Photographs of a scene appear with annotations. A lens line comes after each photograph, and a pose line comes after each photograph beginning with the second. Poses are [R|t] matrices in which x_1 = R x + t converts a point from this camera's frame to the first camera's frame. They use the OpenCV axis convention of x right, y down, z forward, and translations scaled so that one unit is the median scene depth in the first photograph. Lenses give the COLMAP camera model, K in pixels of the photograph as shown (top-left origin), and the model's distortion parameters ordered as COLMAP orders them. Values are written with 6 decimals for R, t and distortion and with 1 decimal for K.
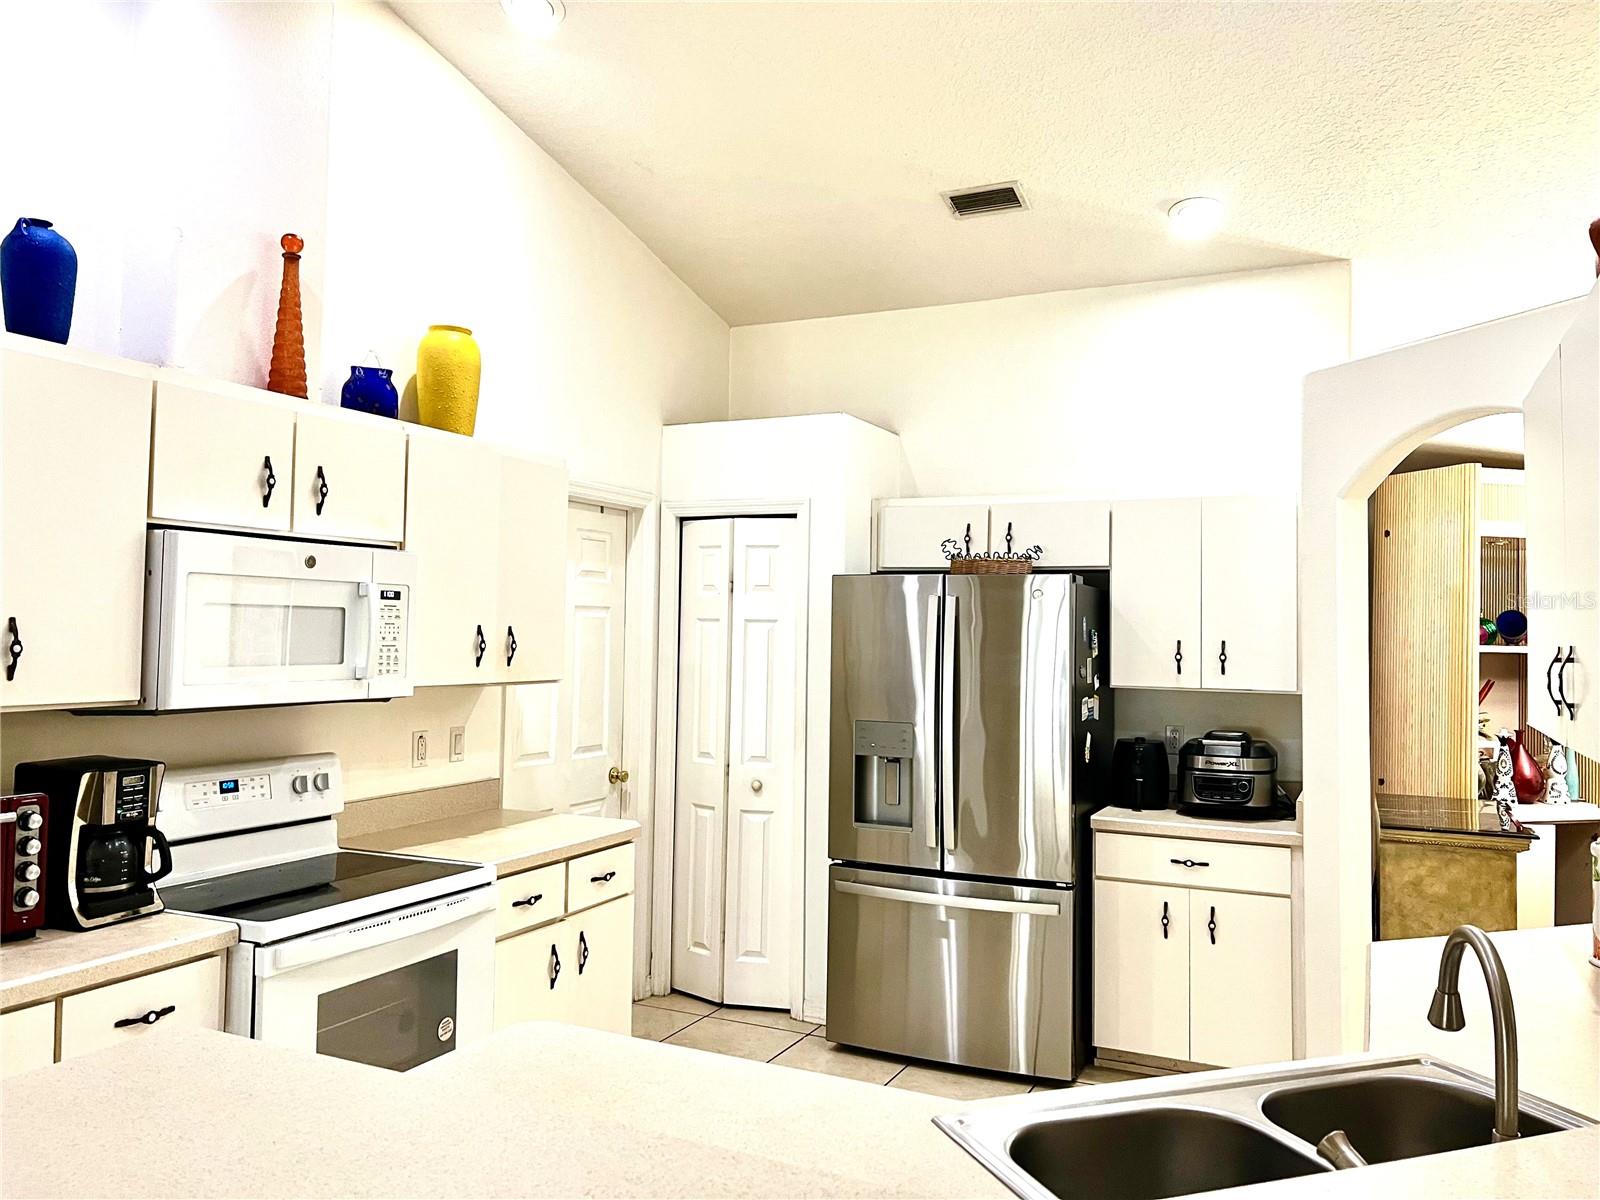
lens RADIAL K [[1202.0, 0, 792.6], [0, 1202.0, 598.6], [0, 0, 1]] dist [0.030424, -0.038738]
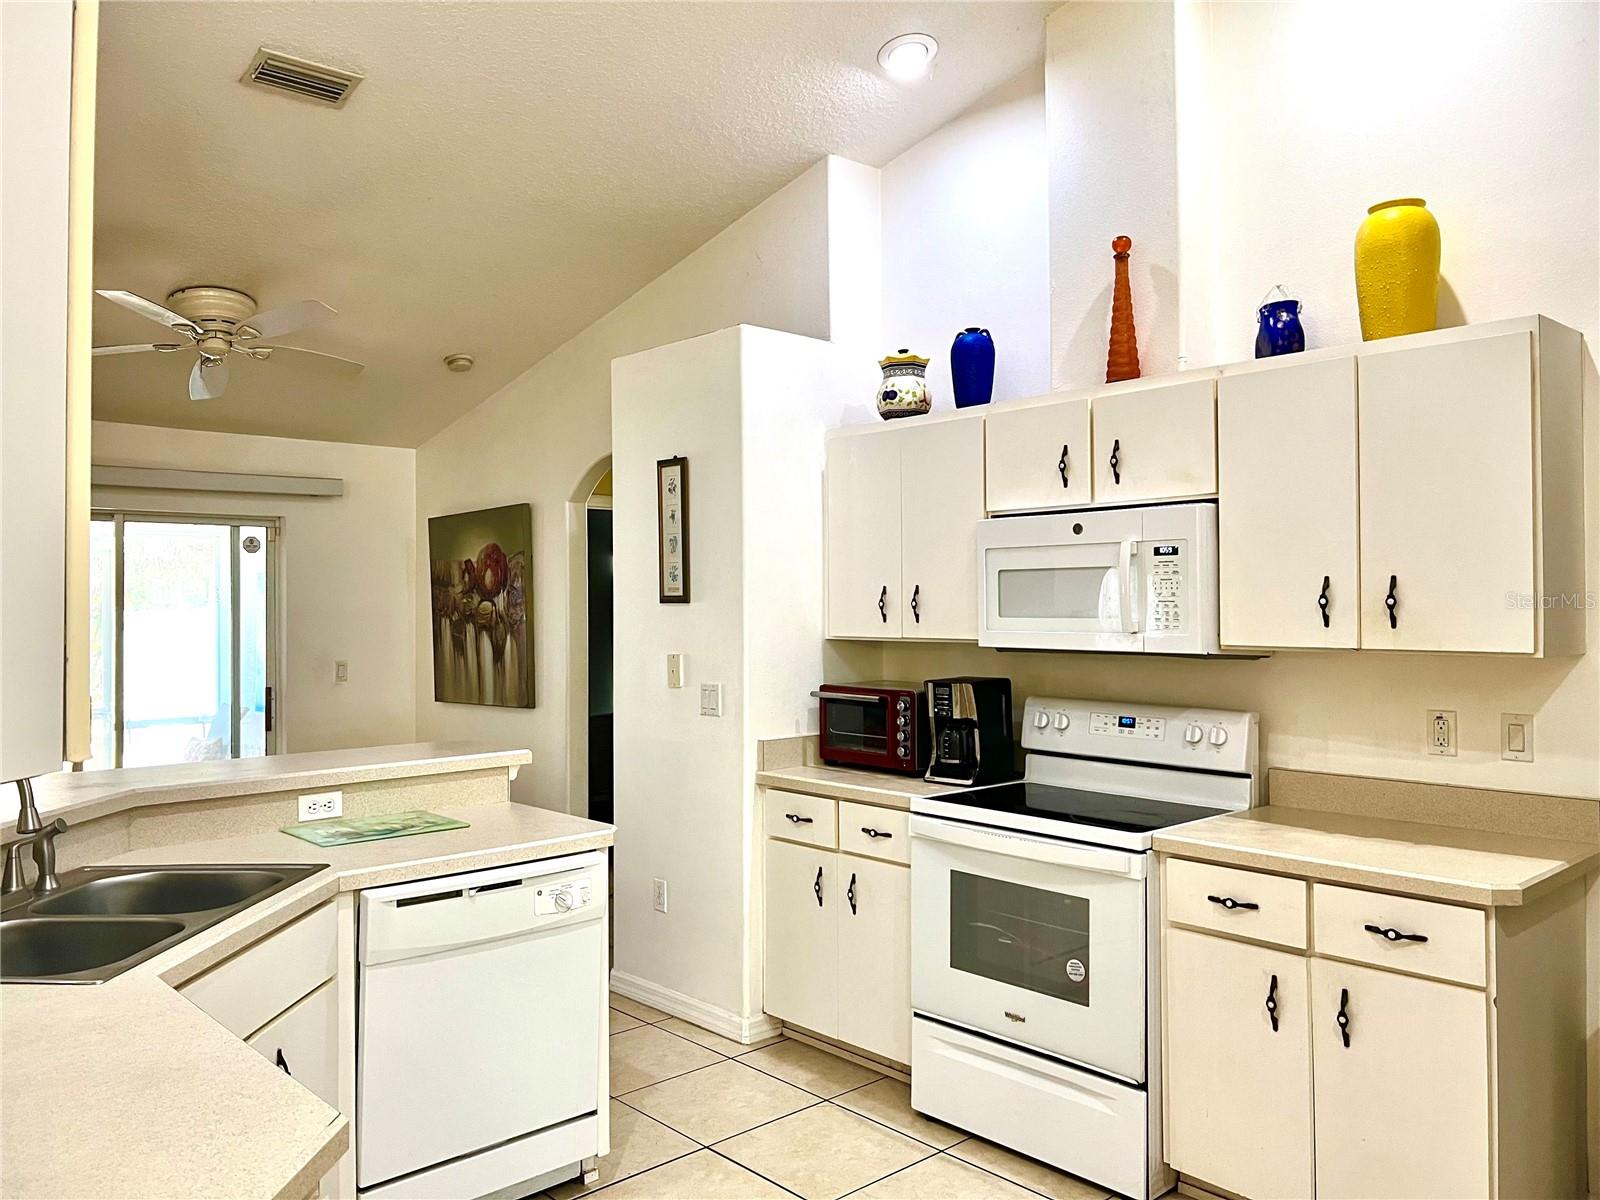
lens RADIAL K [[1202.0, 0, 800.0], [0, 1202.0, 595.0], [0, 0, 1]] dist [0.030424, -0.038738]
pose [[-0.369813, -0.019593, -0.928899, 0.716593], [0.024559, 0.999222, -0.030854, 0.057706], [0.928781, -0.034223, -0.369044, 1.096598]]
